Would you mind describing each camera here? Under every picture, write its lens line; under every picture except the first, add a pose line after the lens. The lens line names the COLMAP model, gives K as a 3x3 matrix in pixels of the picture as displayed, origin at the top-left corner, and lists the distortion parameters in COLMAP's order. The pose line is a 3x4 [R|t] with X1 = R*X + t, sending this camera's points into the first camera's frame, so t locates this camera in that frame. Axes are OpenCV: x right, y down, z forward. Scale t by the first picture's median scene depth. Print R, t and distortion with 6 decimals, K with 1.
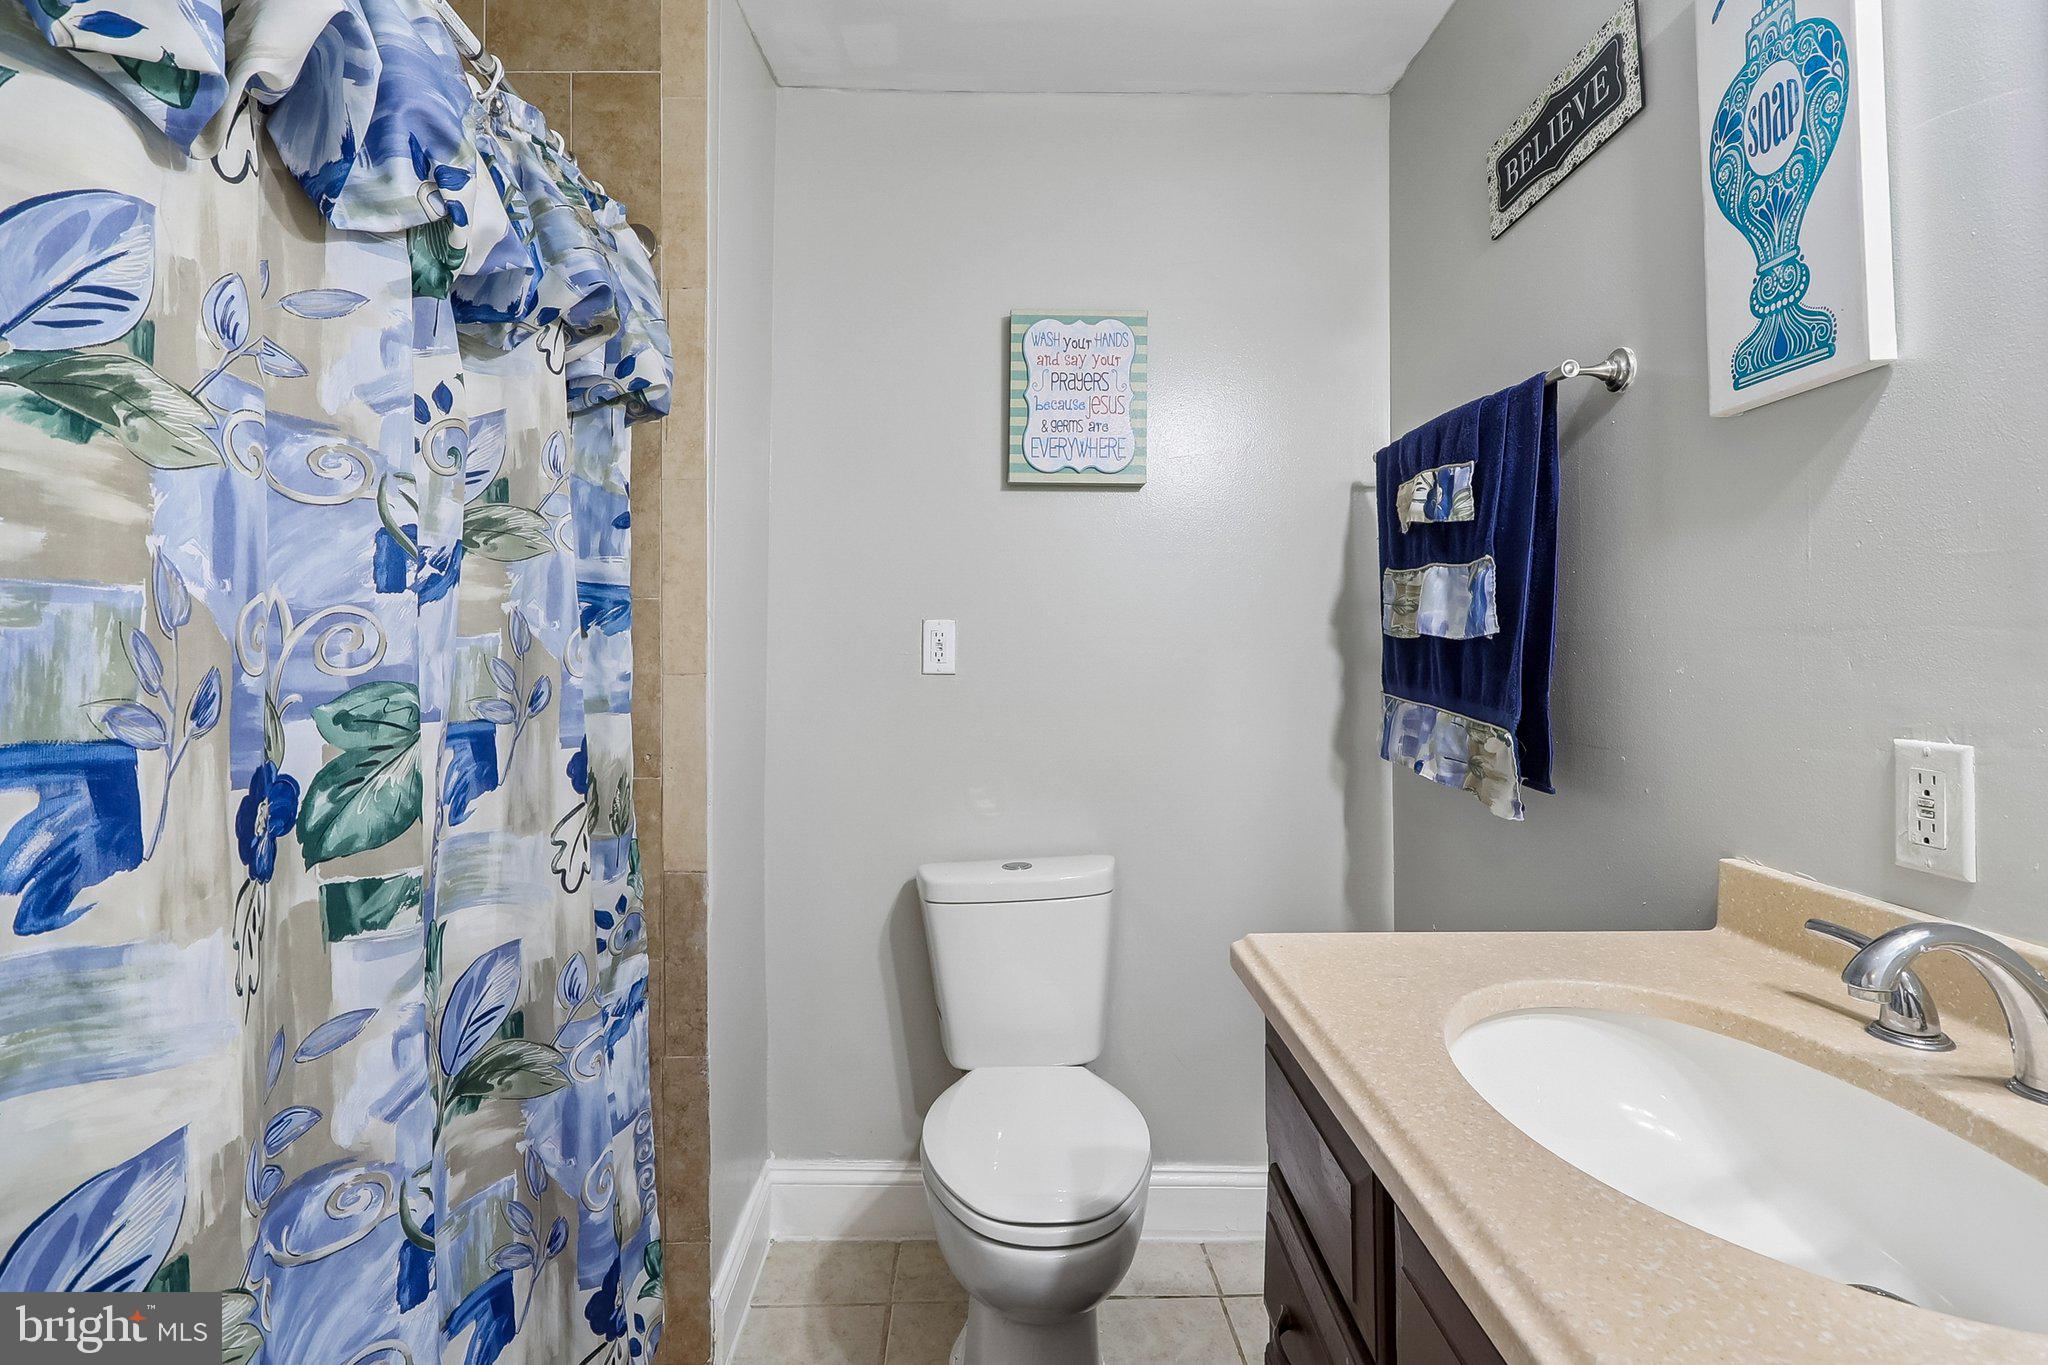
lens RADIAL K [[964.1, 0, 1029.7], [0, 964.1, 664.4], [0, 0, 1]] dist [0.000815, -0.002020]
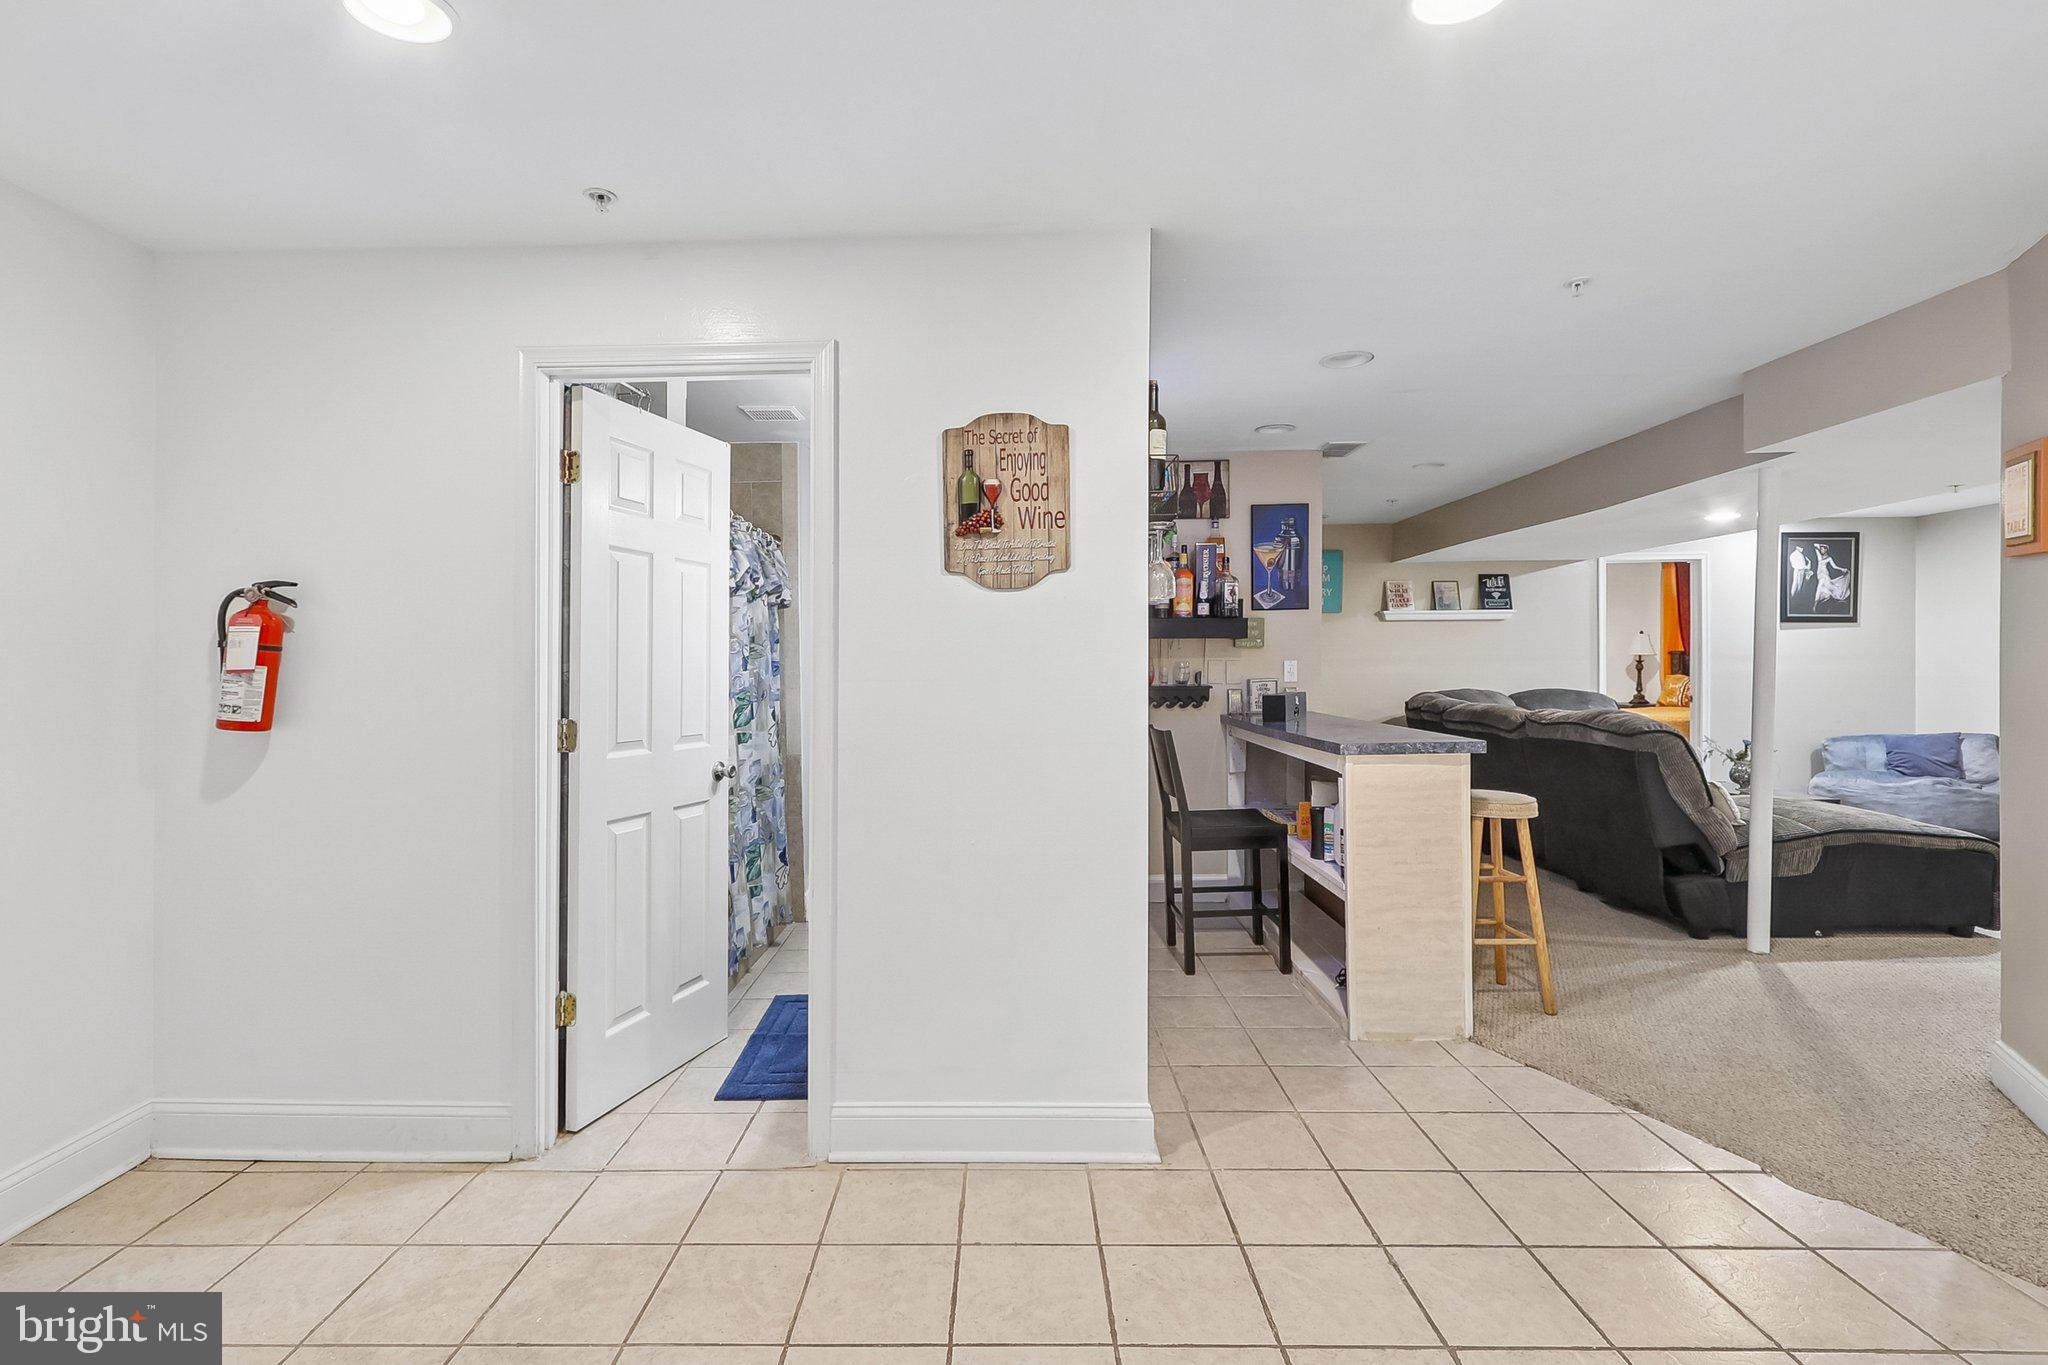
lens RADIAL K [[964.1, 0, 1017.6], [0, 964.1, 690.7], [0, 0, 1]] dist [0.000815, -0.002020]
pose [[0.999594, -0.005997, -0.027866, 0.546774], [0.006195, 0.999956, 0.007029, -0.002456], [0.027823, -0.007199, 0.999587, -2.562283]]
